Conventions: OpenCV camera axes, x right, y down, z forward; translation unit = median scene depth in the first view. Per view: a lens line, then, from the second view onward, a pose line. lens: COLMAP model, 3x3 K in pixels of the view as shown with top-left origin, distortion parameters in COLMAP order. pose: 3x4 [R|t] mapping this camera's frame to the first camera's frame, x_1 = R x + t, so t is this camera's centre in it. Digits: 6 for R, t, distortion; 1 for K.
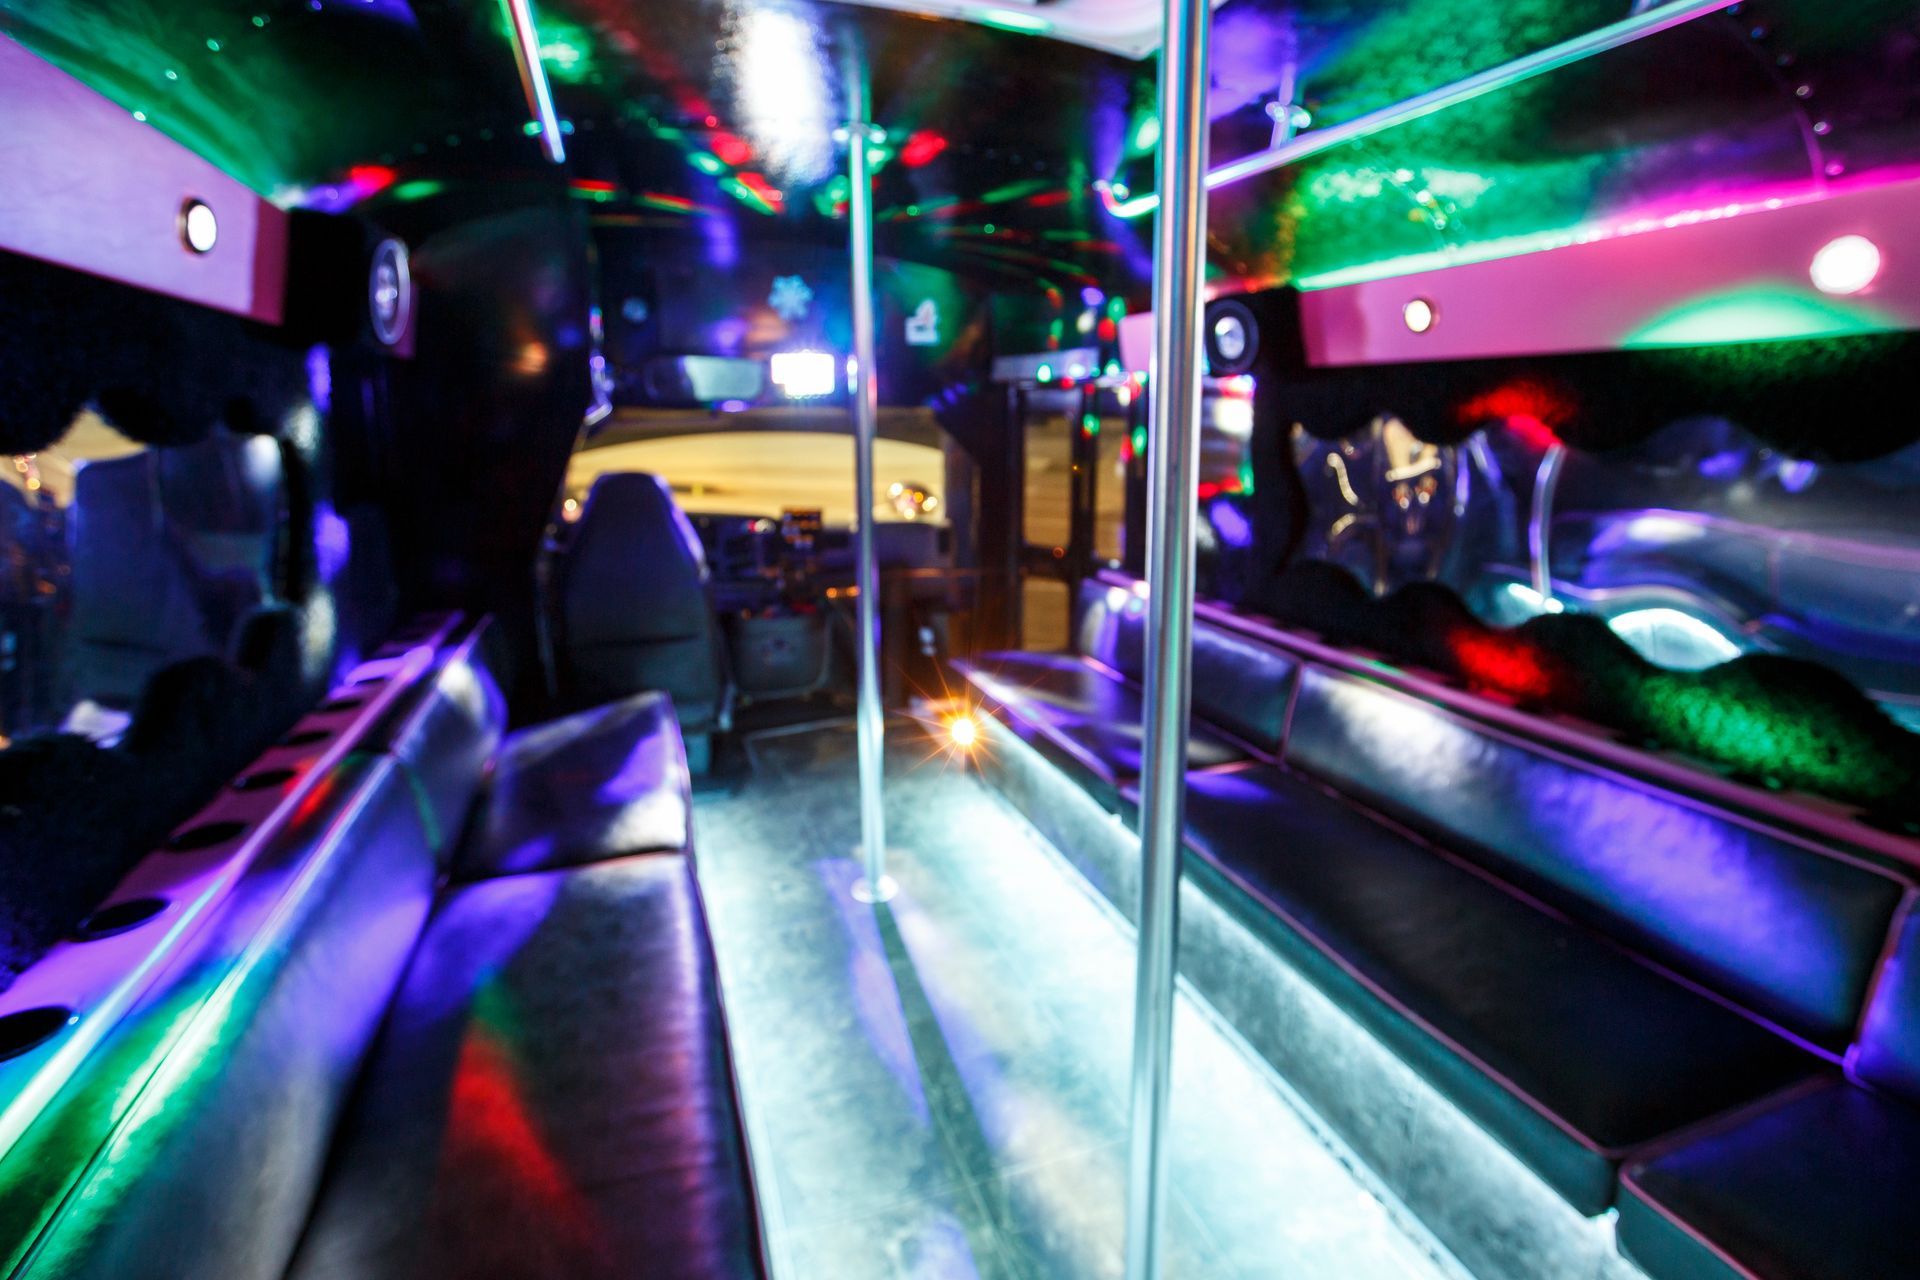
lens RADIAL K [[958.0, 0, 980.1], [0, 958.0, 610.8], [0, 0, 1]] dist [-0.025856, 0.011830]
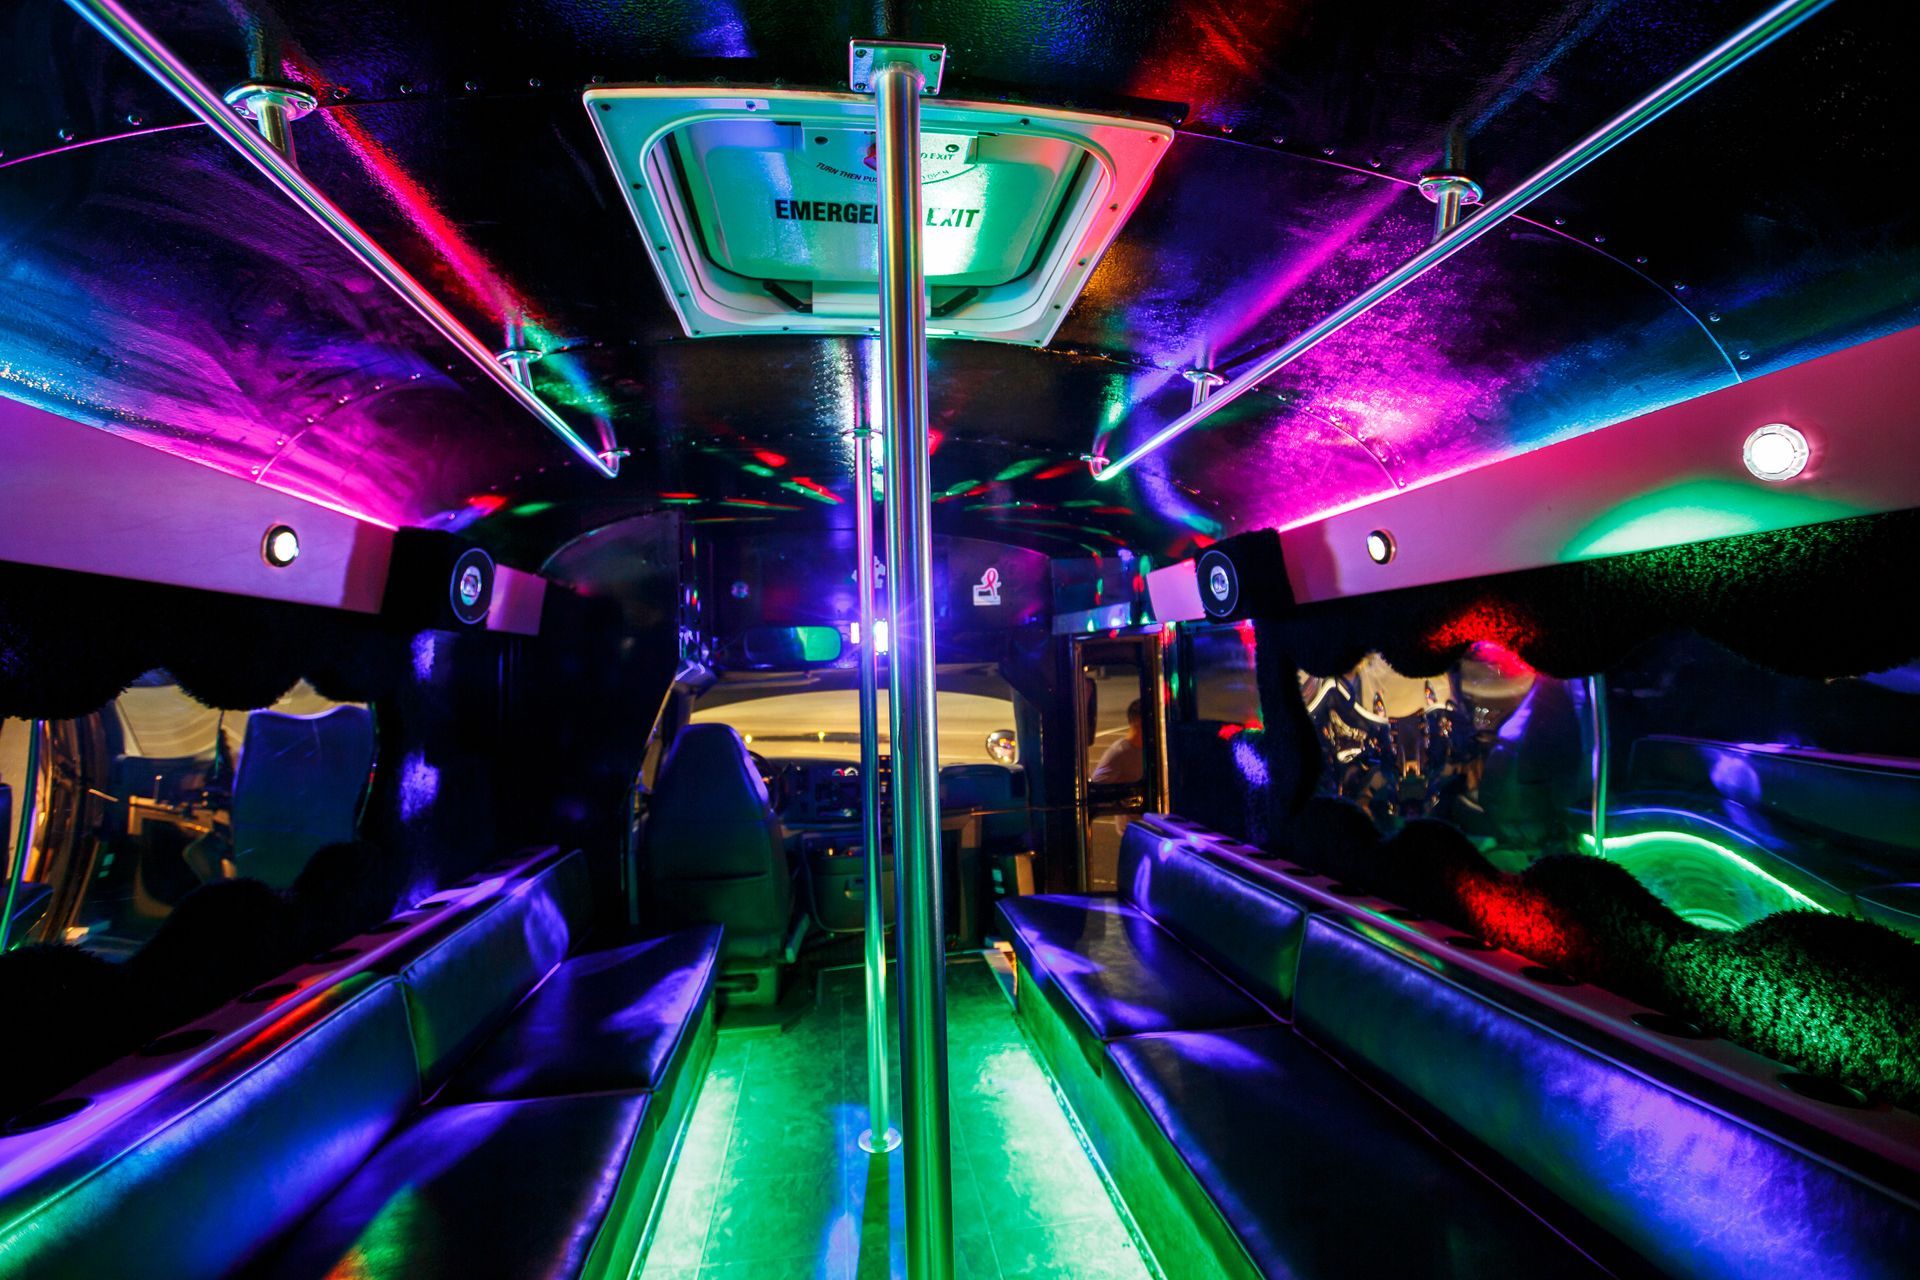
lens RADIAL K [[852.7, 0, 965.8], [0, 852.7, 638.7], [0, 0, 1]] dist [-0.016017, 0.006522]
pose [[0.974054, -0.045006, -0.221796, 0.242112], [-0.009536, 0.970994, -0.238913, -0.002653], [0.226115, 0.234829, 0.945372, 0.089436]]
